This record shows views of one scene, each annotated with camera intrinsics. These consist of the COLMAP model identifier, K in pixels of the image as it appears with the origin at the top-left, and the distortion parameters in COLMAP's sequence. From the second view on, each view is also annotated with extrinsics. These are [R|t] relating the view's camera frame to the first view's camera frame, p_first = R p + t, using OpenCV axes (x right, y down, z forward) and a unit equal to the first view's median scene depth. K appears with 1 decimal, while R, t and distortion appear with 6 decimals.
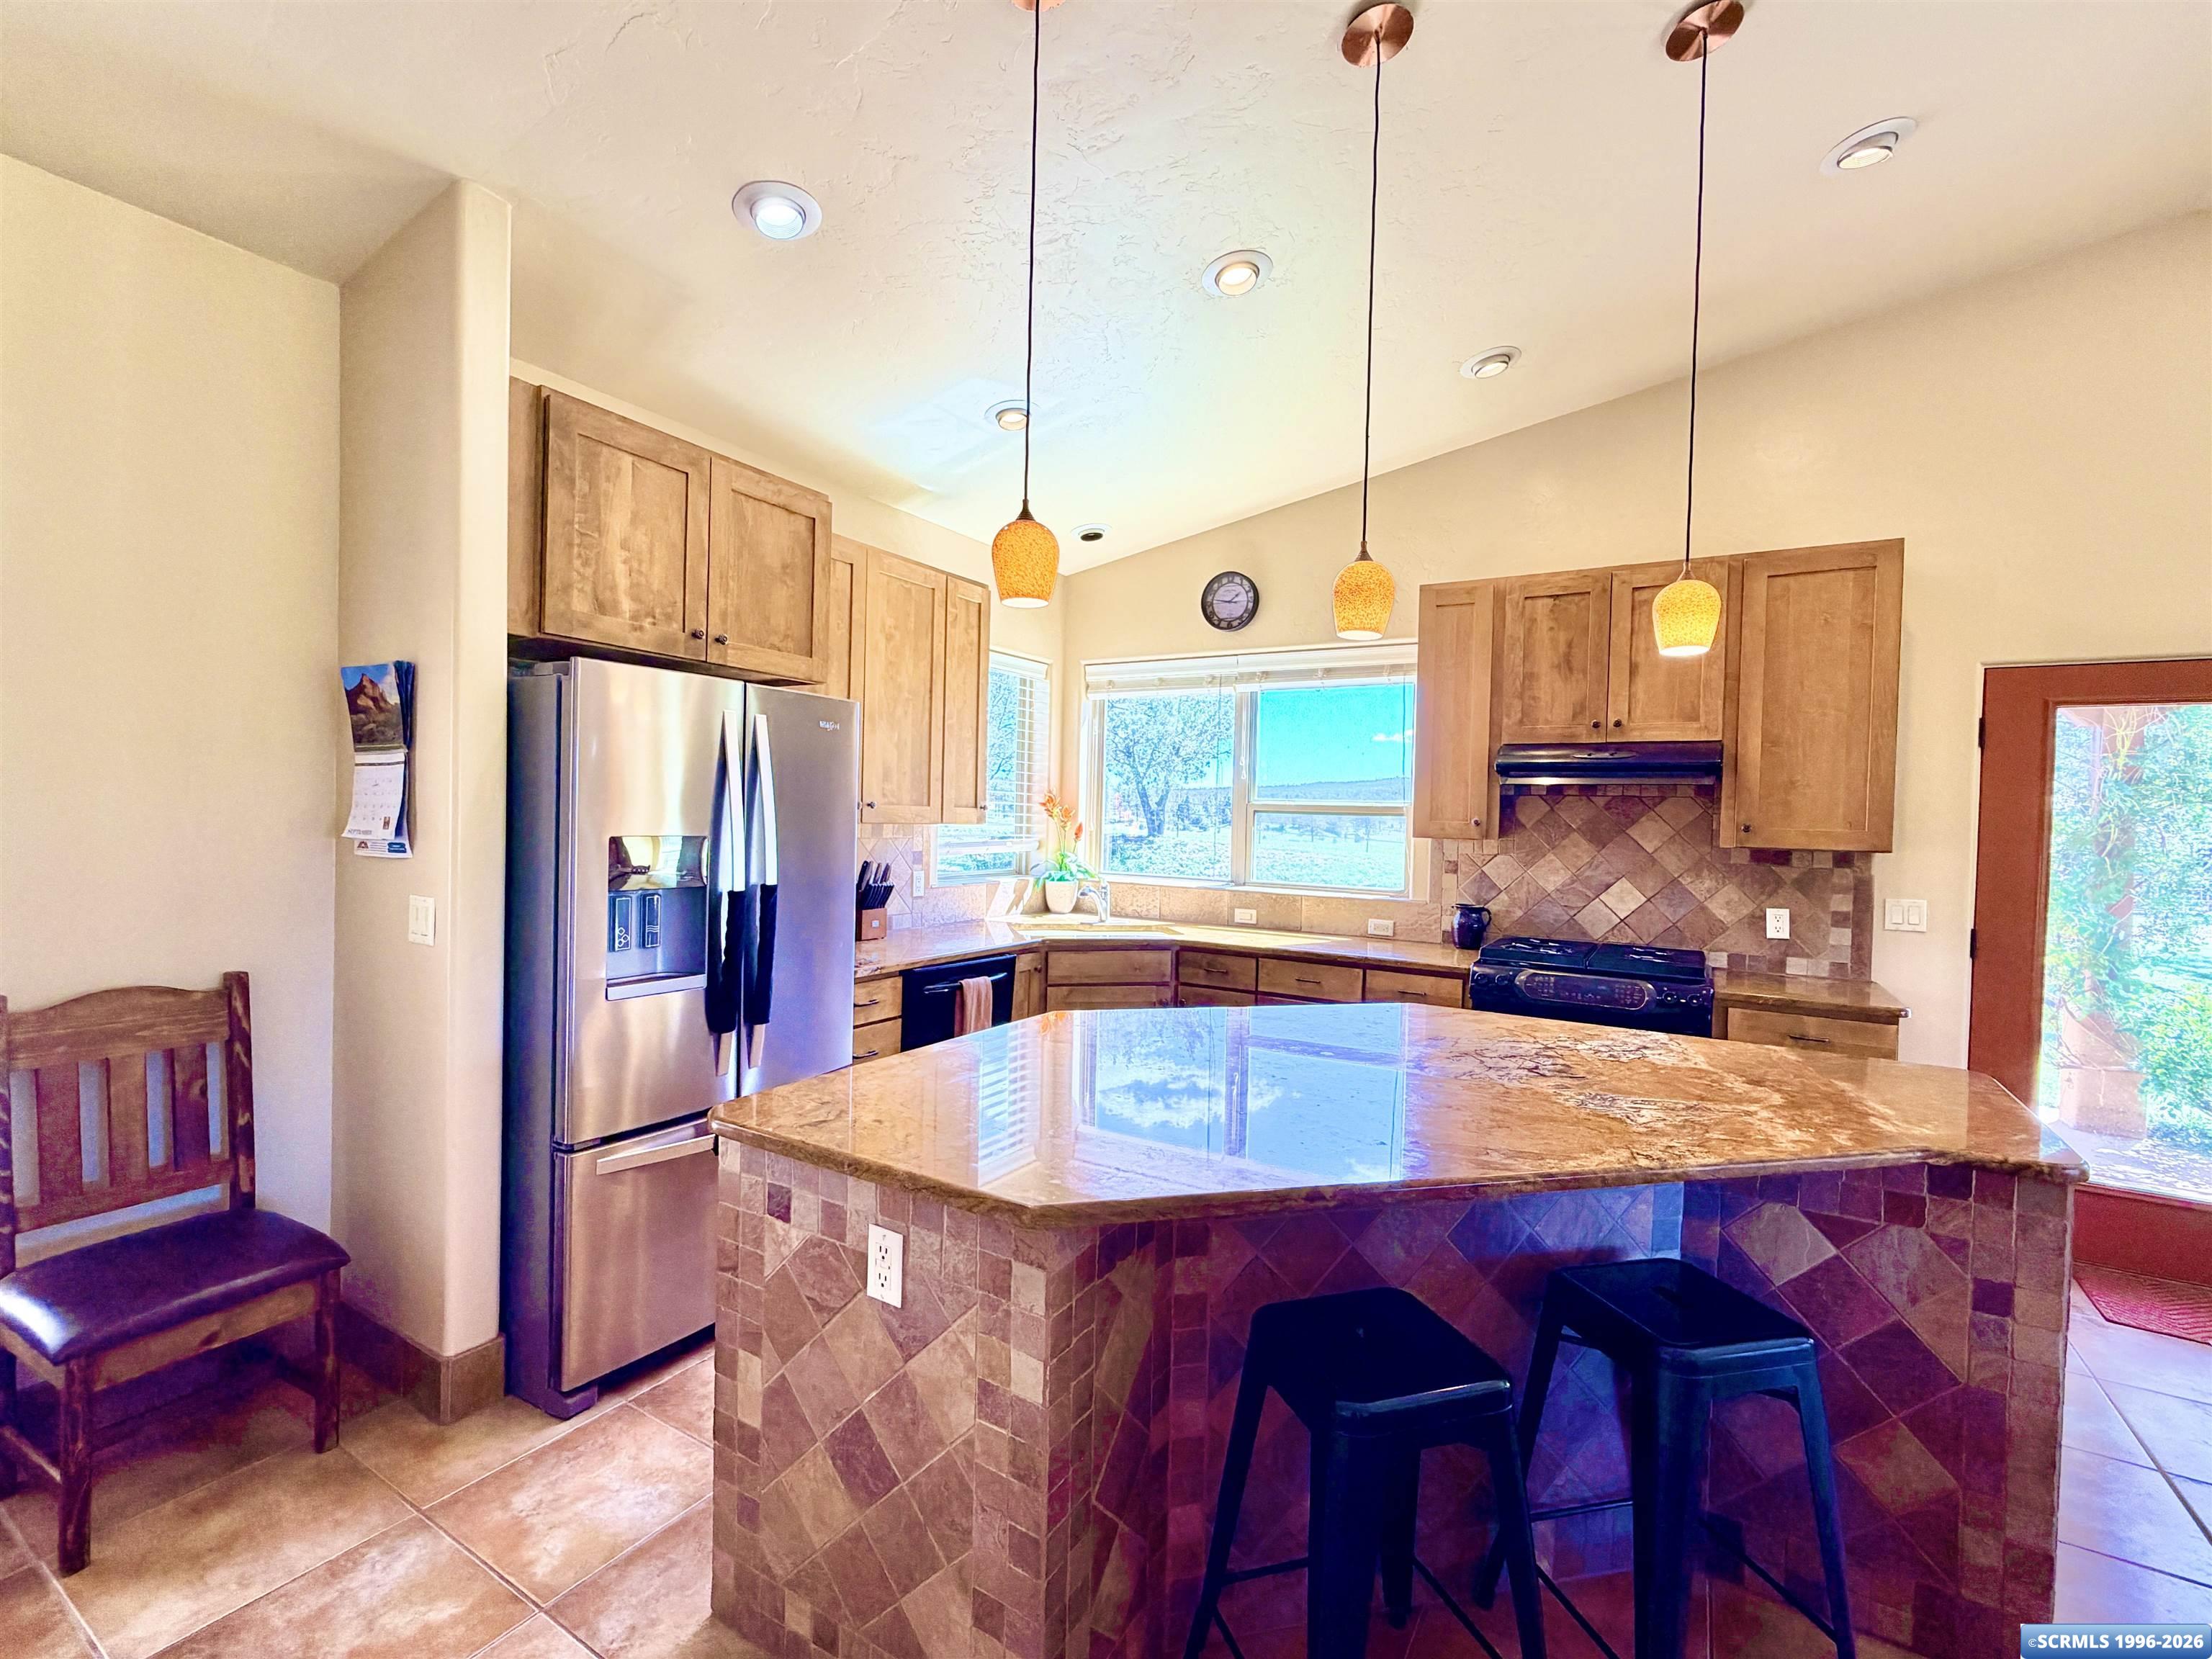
lens RADIAL K [[969.1, 0, 1108.2], [0, 969.1, 828.8], [0, 0, 1]] dist [0.000736, -0.000187]
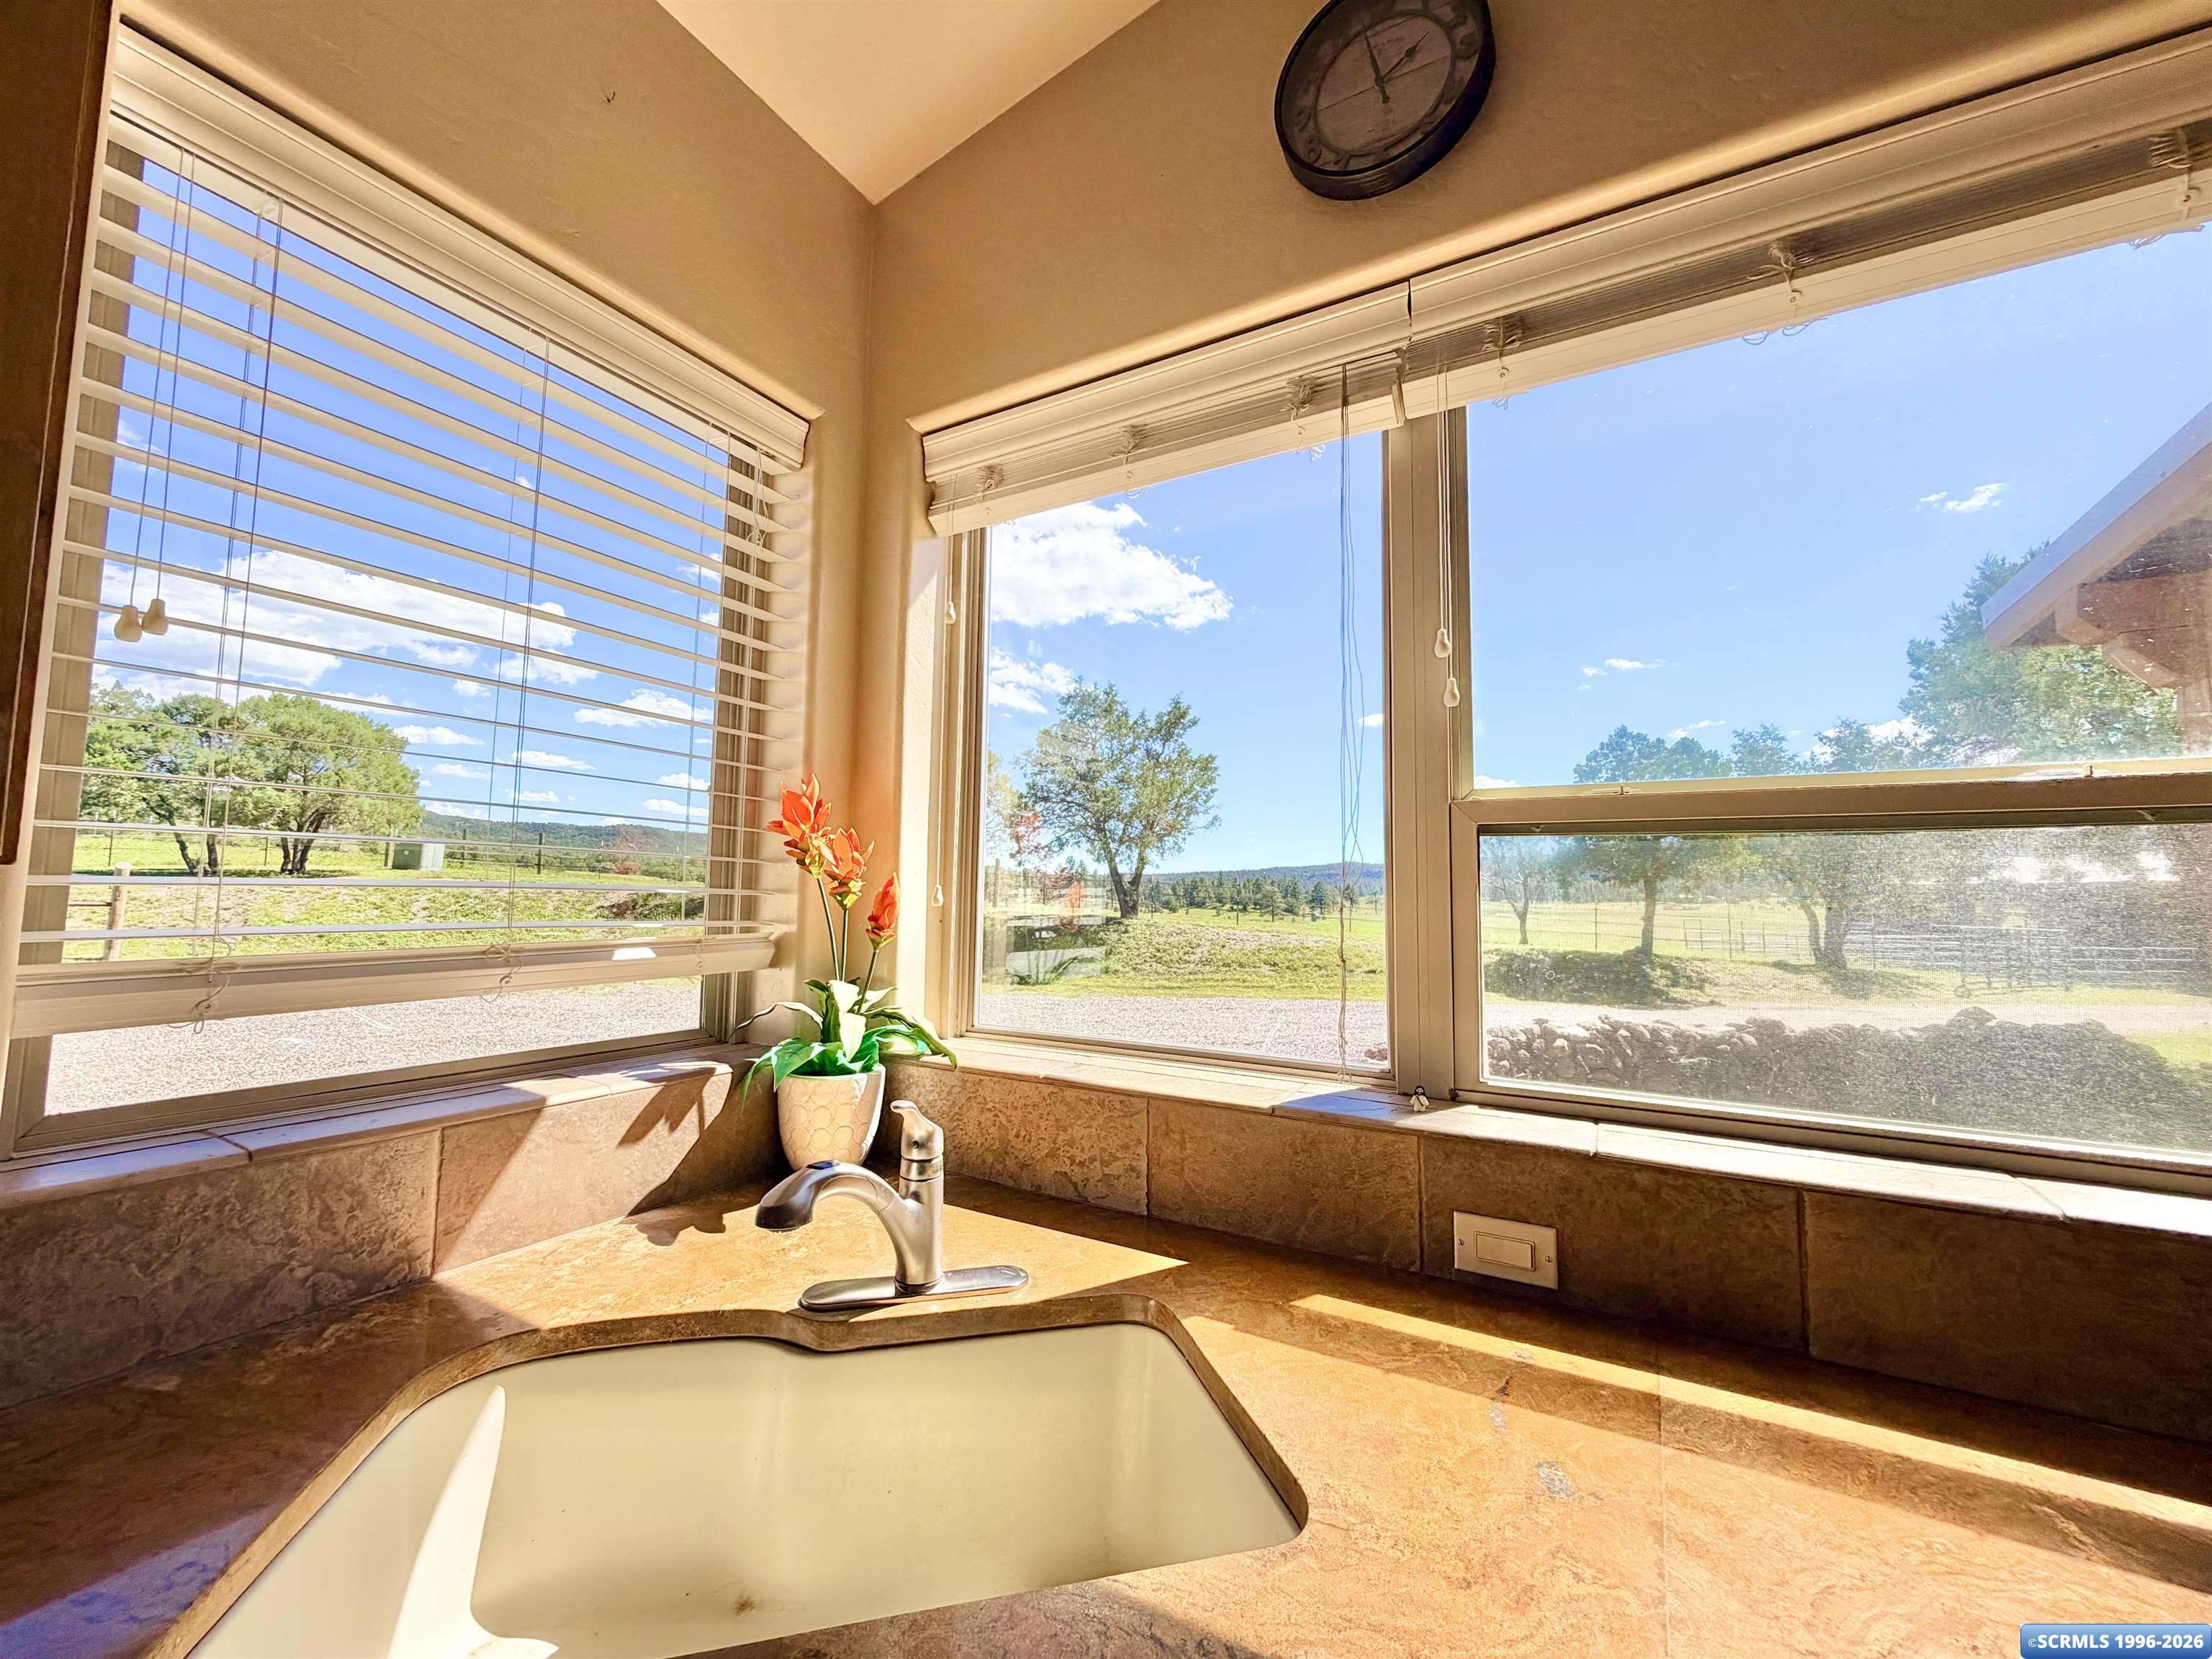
lens RADIAL K [[885.0, 0, 1097.1], [0, 885.0, 829.6], [0, 0, 1]] dist [0.001759, -0.000636]
pose [[0.999845, -0.011119, 0.013637, 0.047719], [0.012326, 0.995697, -0.091842, 0.005785], [-0.012557, 0.091996, 0.995680, 0.971528]]
